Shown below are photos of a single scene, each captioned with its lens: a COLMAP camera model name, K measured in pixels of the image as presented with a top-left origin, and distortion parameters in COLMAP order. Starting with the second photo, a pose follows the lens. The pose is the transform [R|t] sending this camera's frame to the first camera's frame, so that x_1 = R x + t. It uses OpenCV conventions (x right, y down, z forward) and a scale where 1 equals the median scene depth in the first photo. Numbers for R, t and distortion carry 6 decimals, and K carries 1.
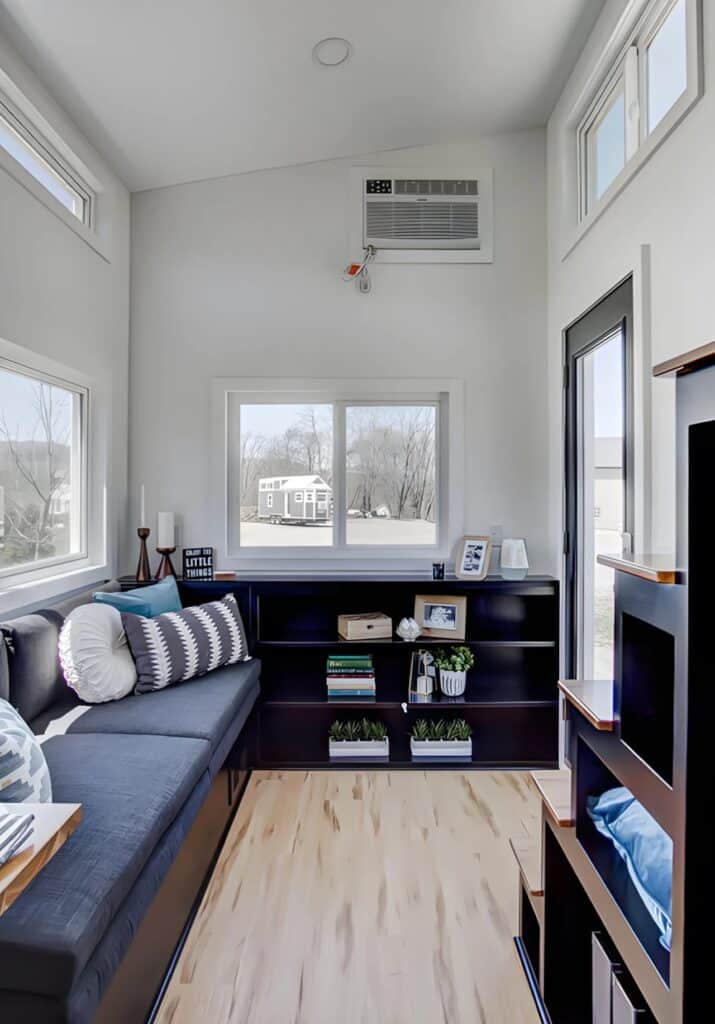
lens RADIAL K [[667.0, 0, 377.5], [0, 667.0, 482.9], [0, 0, 1]] dist [0.002494, 0.000145]
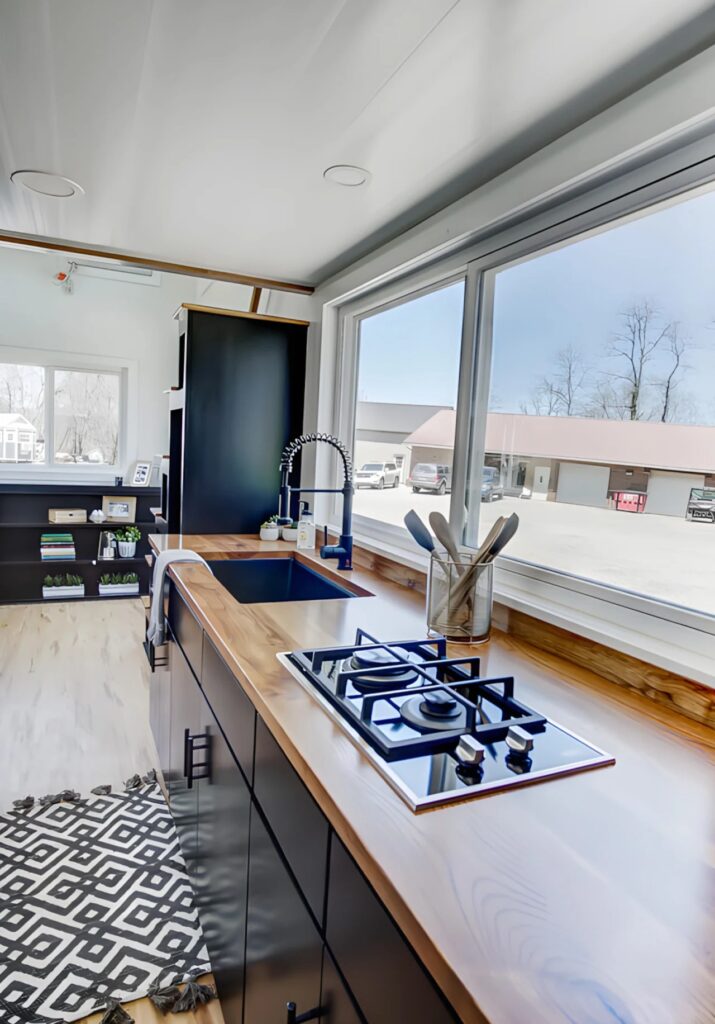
lens RADIAL K [[629.7, 0, 386.2], [0, 629.7, 524.0], [0, 0, 1]] dist [-0.031823, -0.000293]
pose [[0.903411, 0.005083, 0.428746, 0.028334], [-0.064347, 0.990213, 0.123846, 0.005336], [-0.423920, -0.139472, 0.894896, -0.642342]]
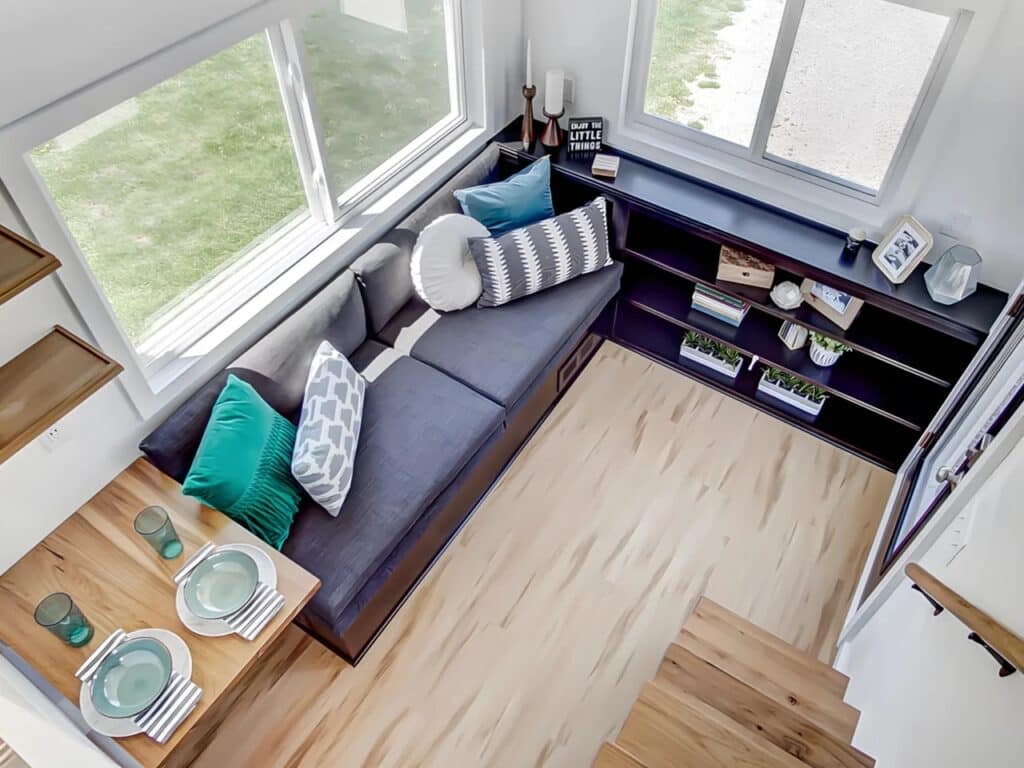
lens RADIAL K [[777.7, 0, 512.0], [0, 777.7, 384.0], [0, 0, 1]] dist [-0.009943, -0.005215]
pose [[0.836259, 0.420346, -0.352109, 0.147573], [-0.007422, 0.650760, 0.759247, -0.447092], [0.548285, -0.632313, 0.547324, 0.191223]]
